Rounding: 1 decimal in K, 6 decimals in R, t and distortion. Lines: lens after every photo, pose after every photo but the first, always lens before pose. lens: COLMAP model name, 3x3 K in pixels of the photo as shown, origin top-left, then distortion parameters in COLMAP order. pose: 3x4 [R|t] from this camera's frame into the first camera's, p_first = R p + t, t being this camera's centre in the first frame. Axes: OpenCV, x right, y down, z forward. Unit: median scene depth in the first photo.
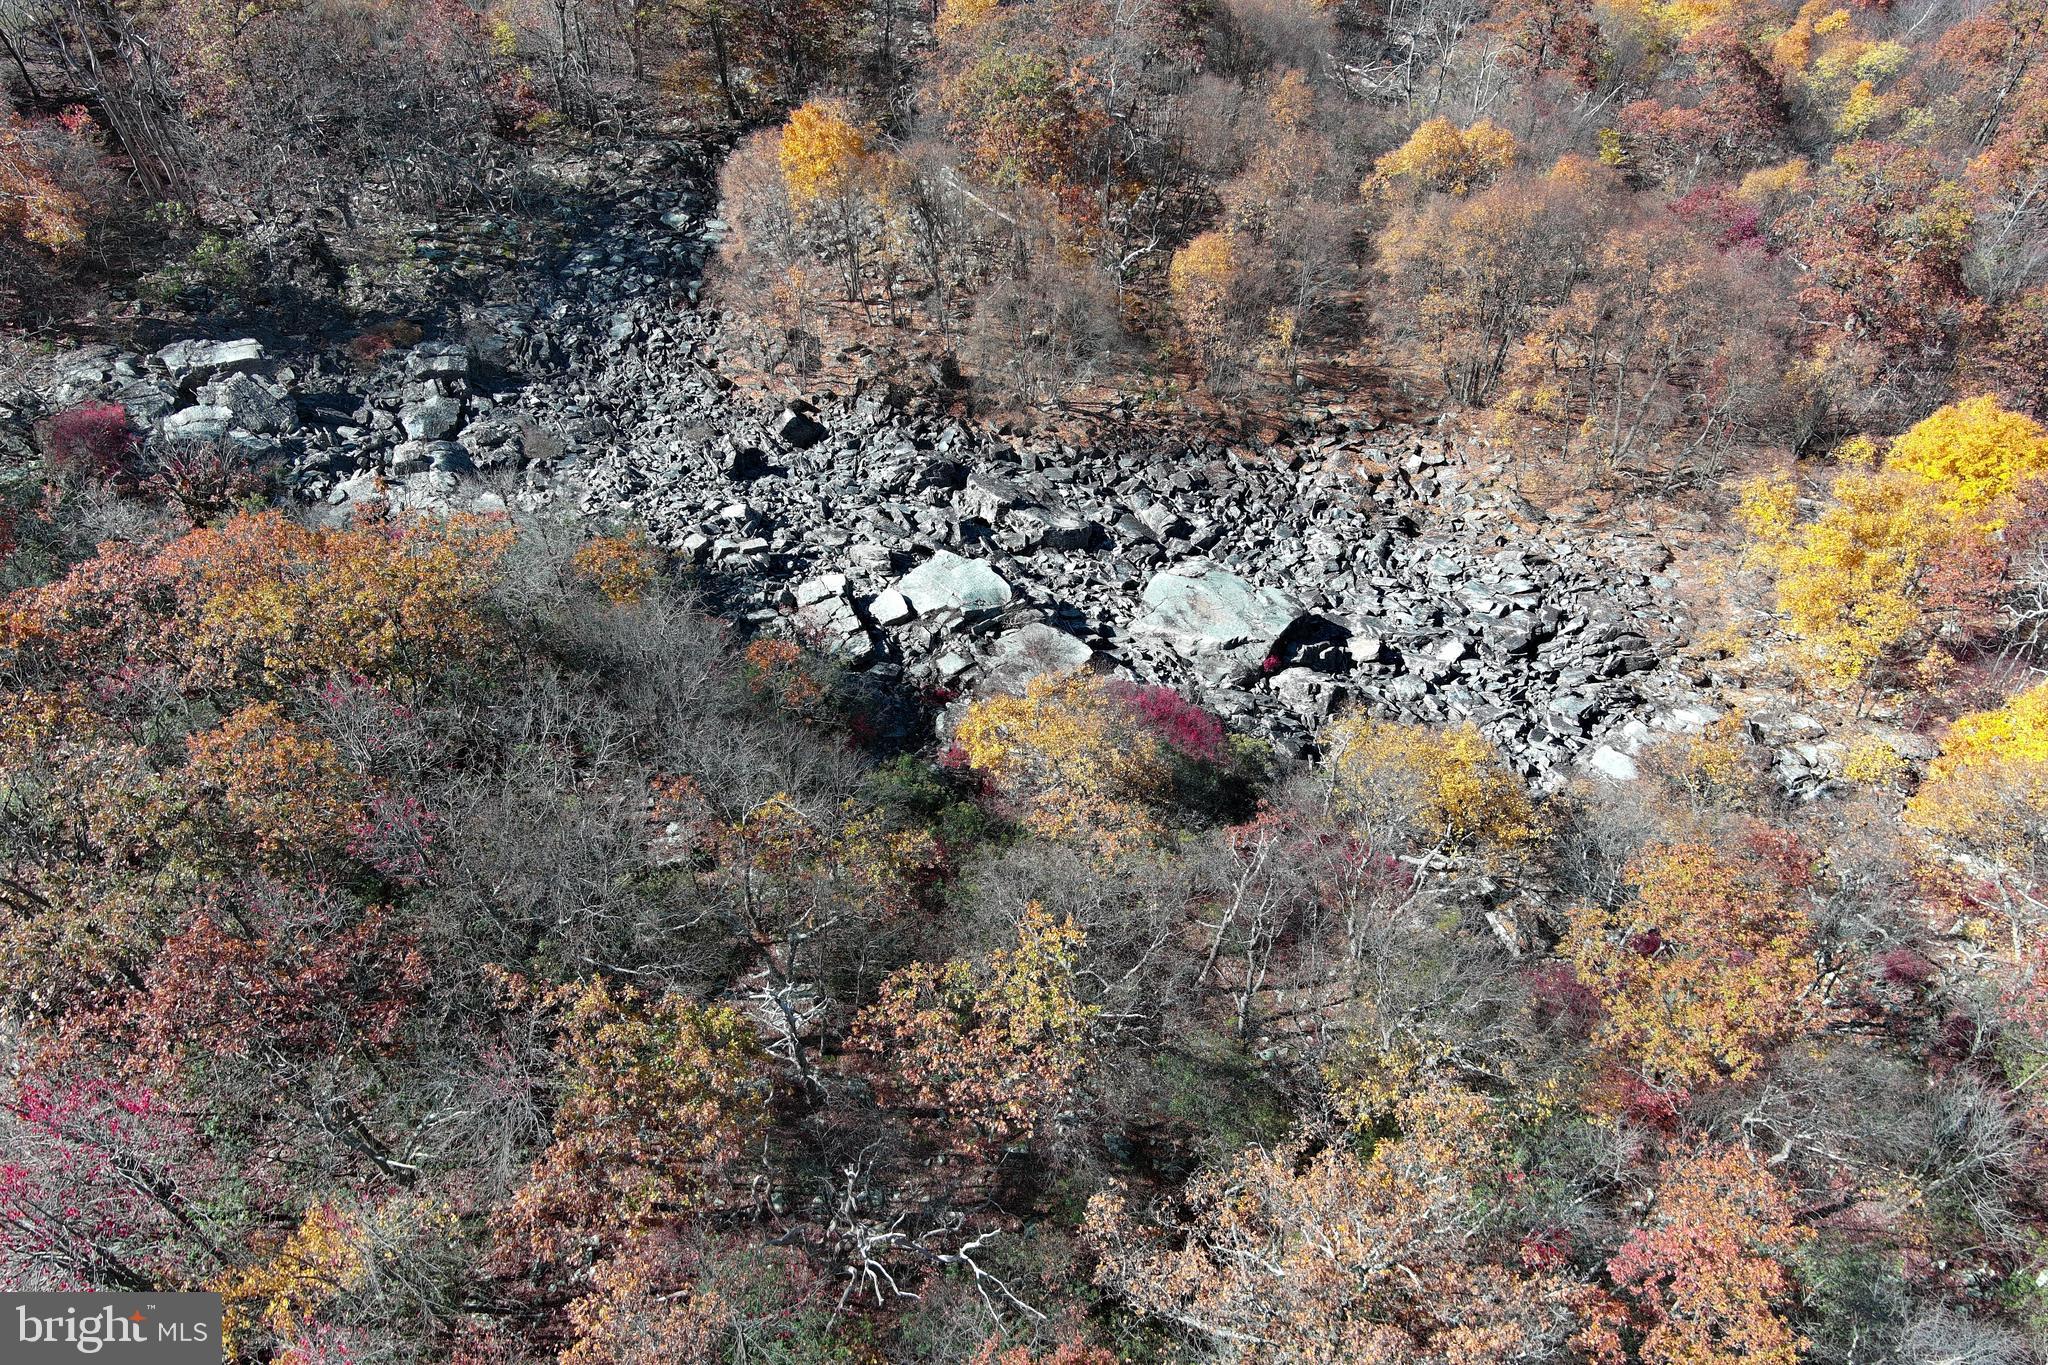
lens RADIAL K [[1577.3, 0, 1024.0], [0, 1577.3, 682.5], [0, 0, 1]] dist [0.060473, -0.112196]
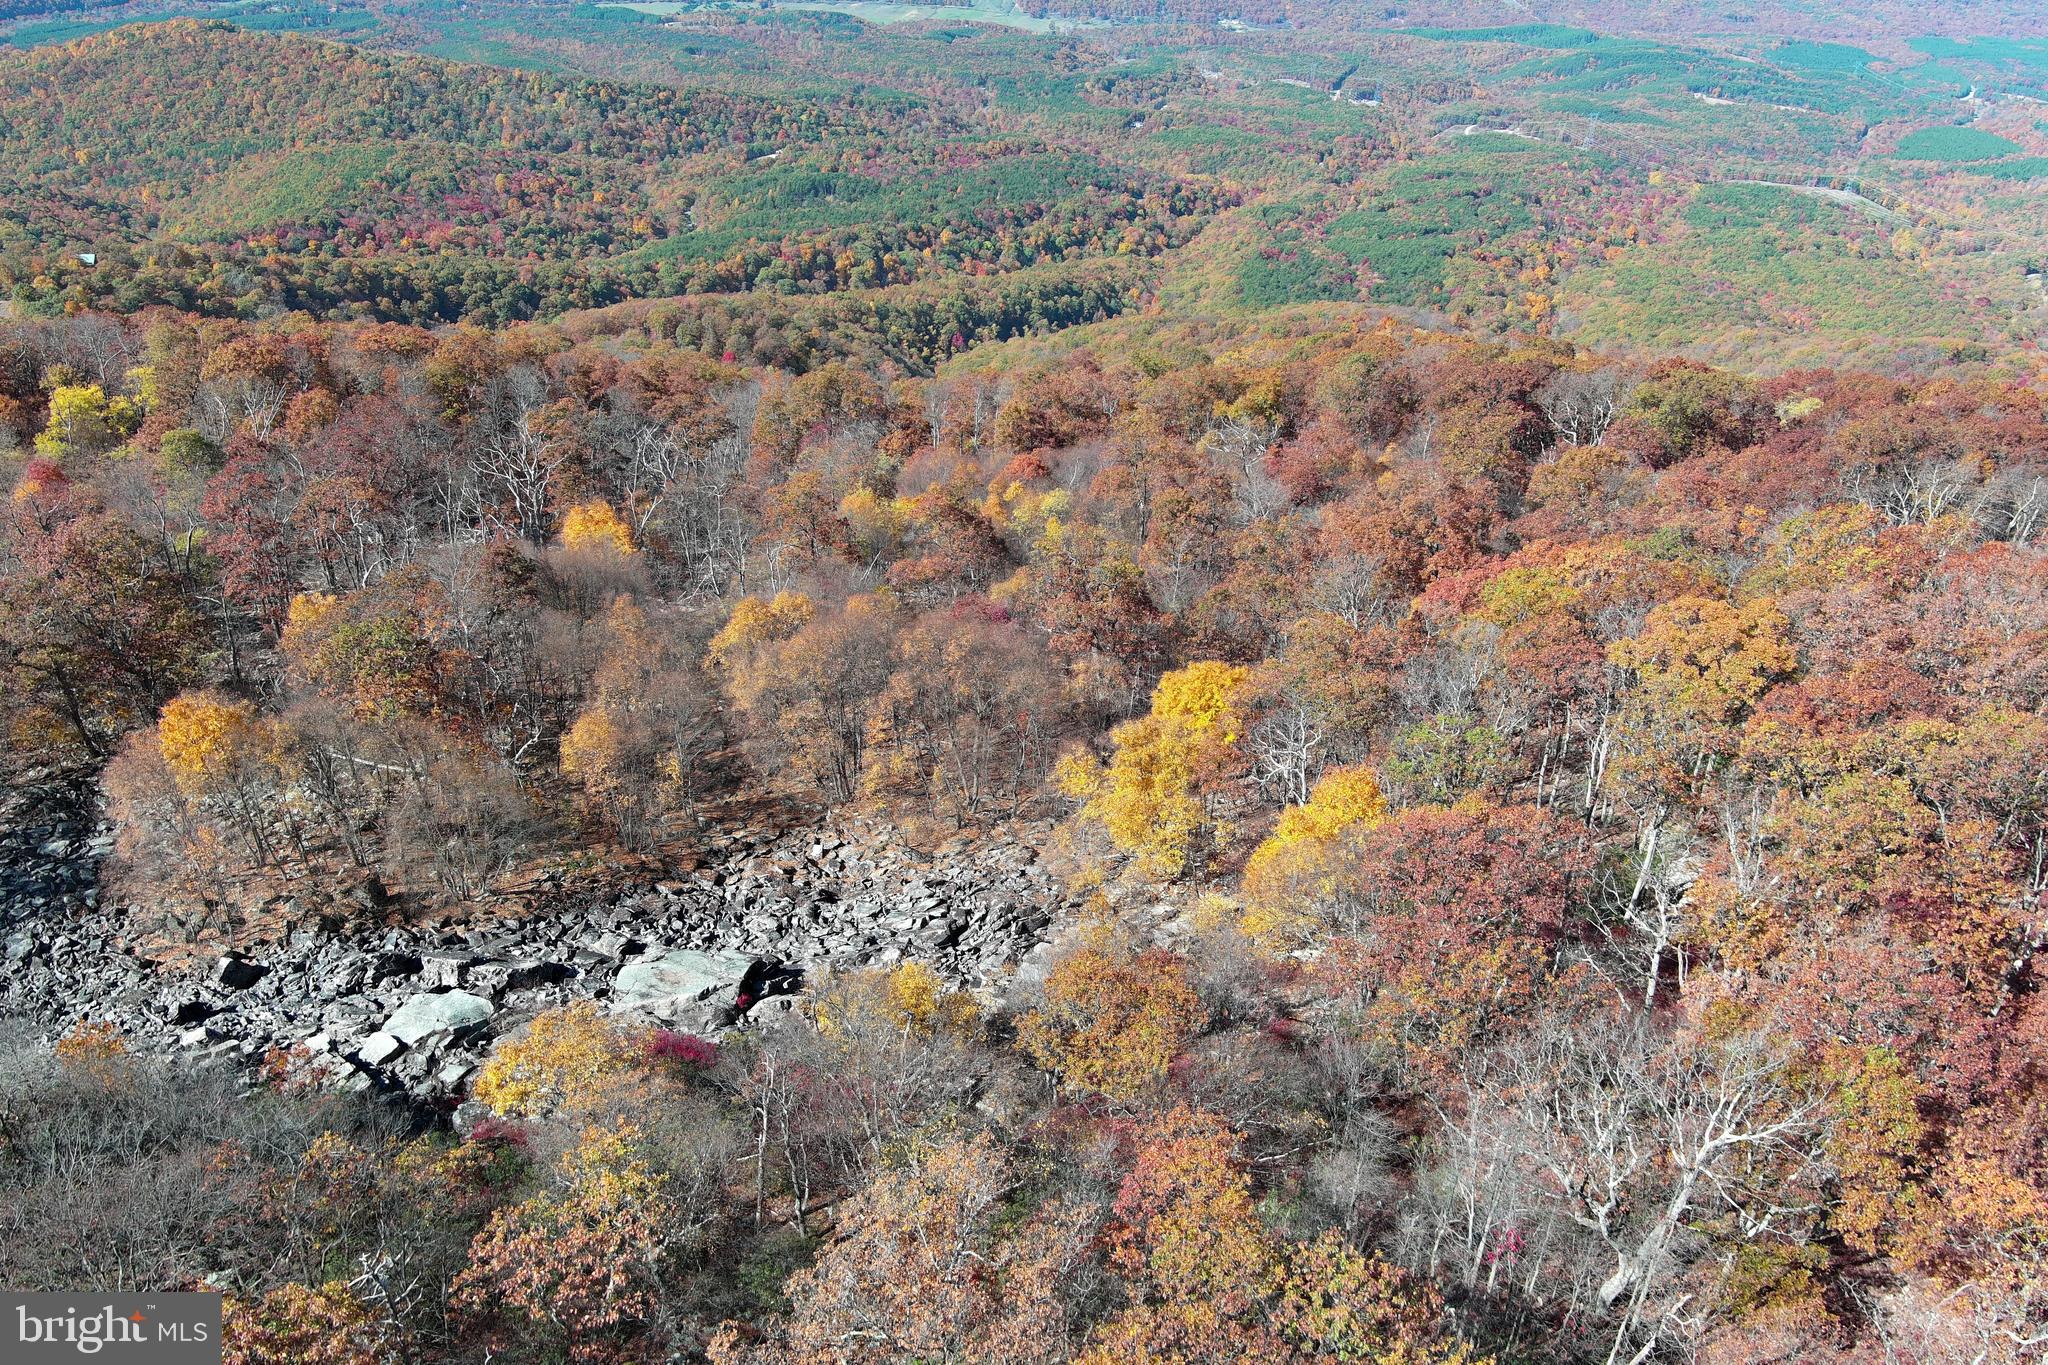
lens RADIAL K [[1579.1, 0, 1024.0], [0, 1579.1, 682.5], [0, 0, 1]] dist [0.023736, -0.032888]
pose [[0.891388, -0.236578, 0.386599, -0.039257], [0.360545, 0.886996, -0.288521, 0.148337], [-0.274654, 0.396571, 0.875955, -0.112762]]
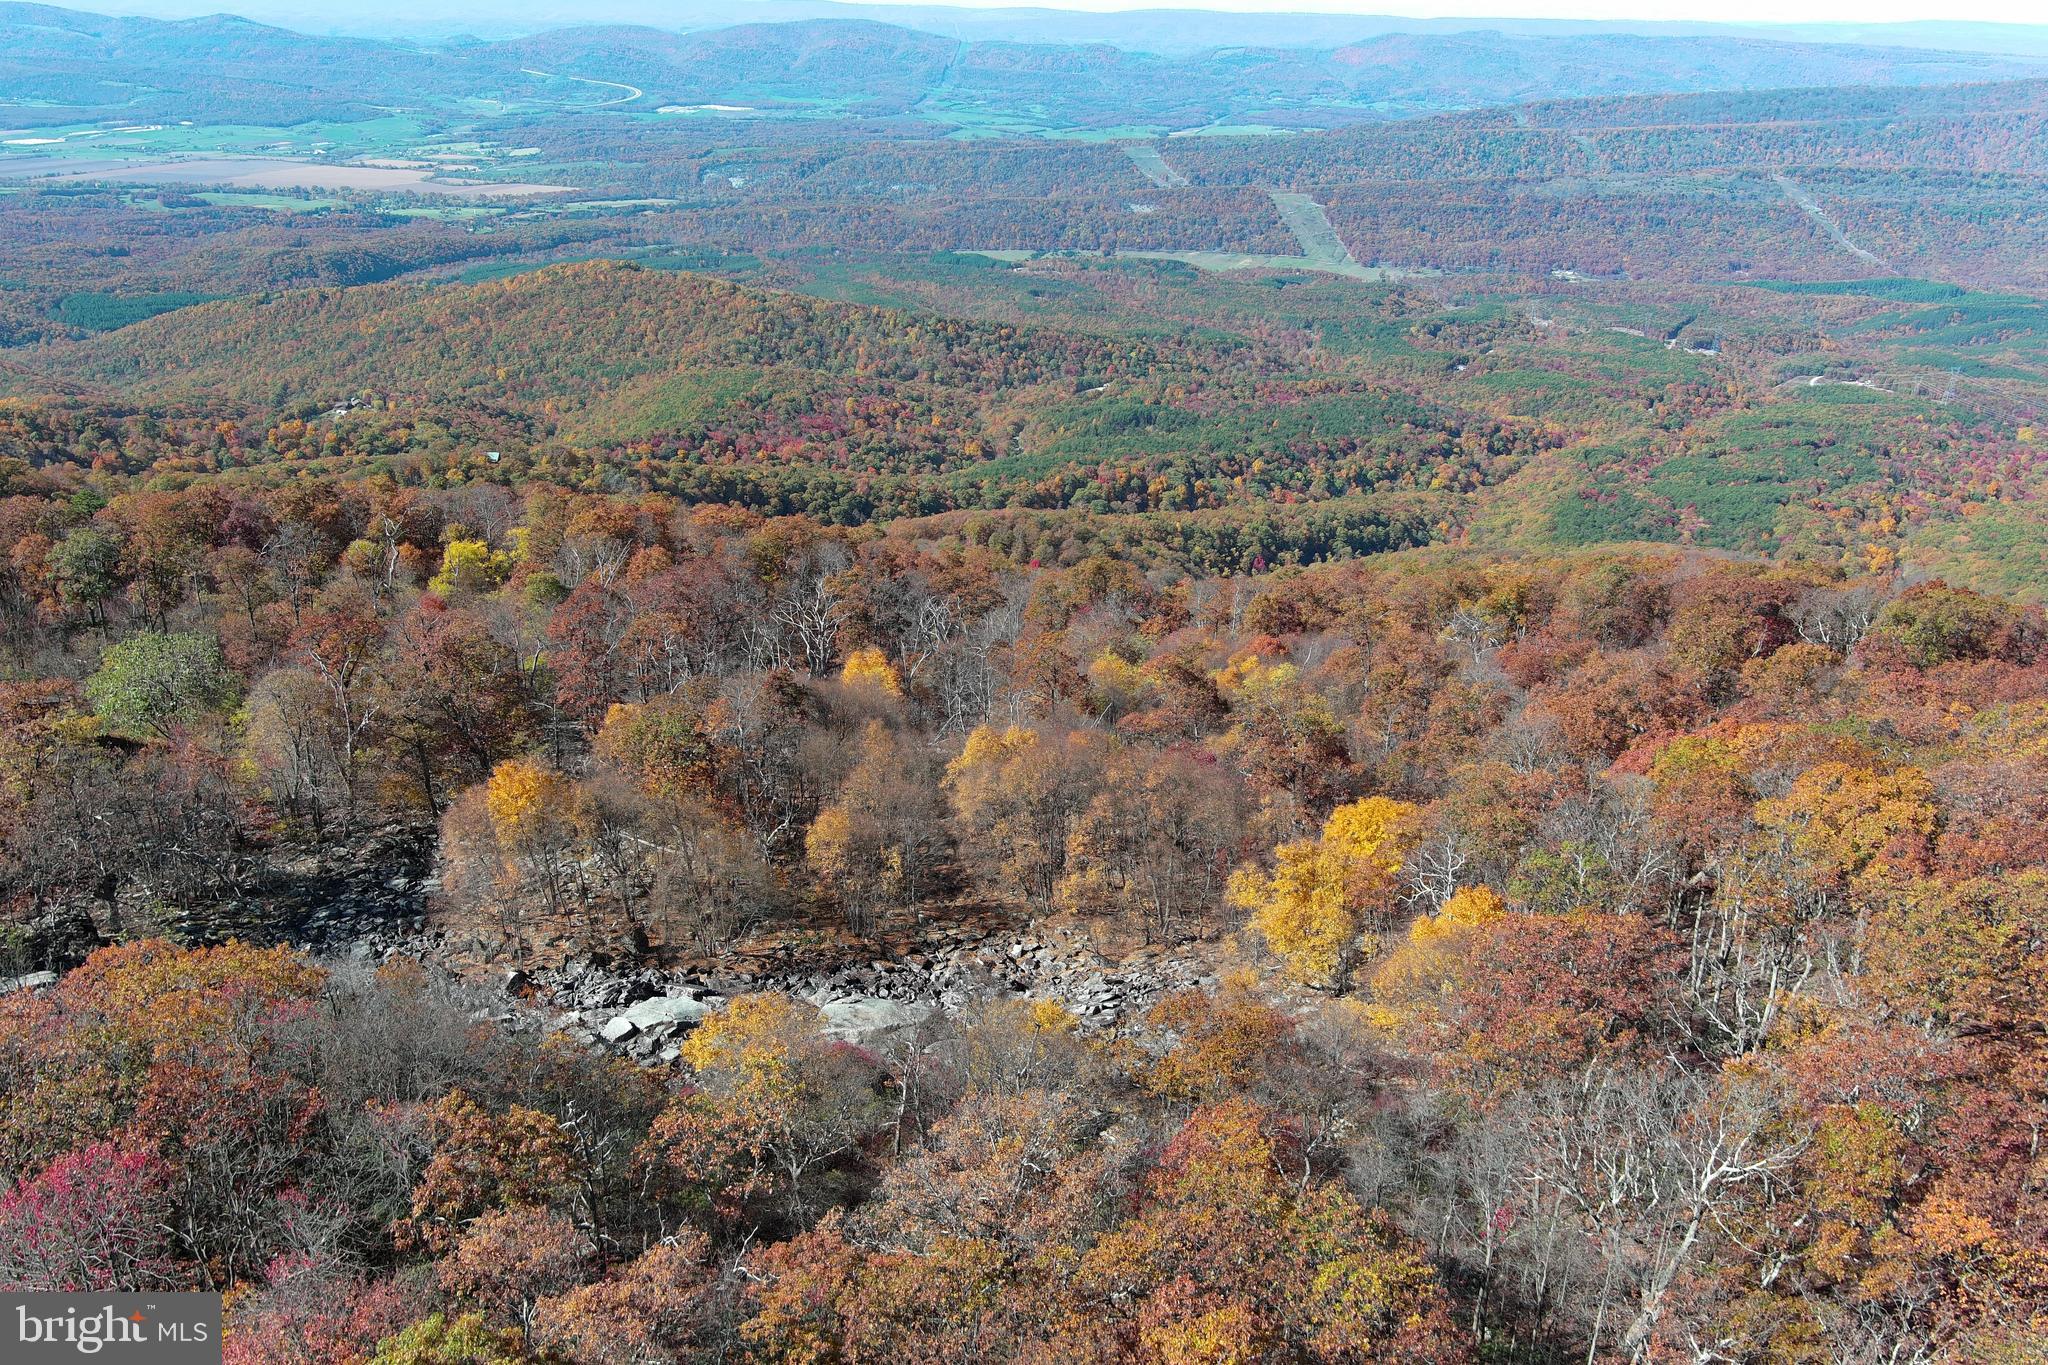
lens RADIAL K [[1575.0, 0, 1023.2], [0, 1575.0, 693.9], [0, 0, 1]] dist [0.027403, -0.037573]
pose [[0.963735, -0.124943, 0.235803, -0.026404], [0.223860, 0.859501, -0.459506, 0.286625], [-0.145261, 0.495629, 0.856301, -0.213804]]
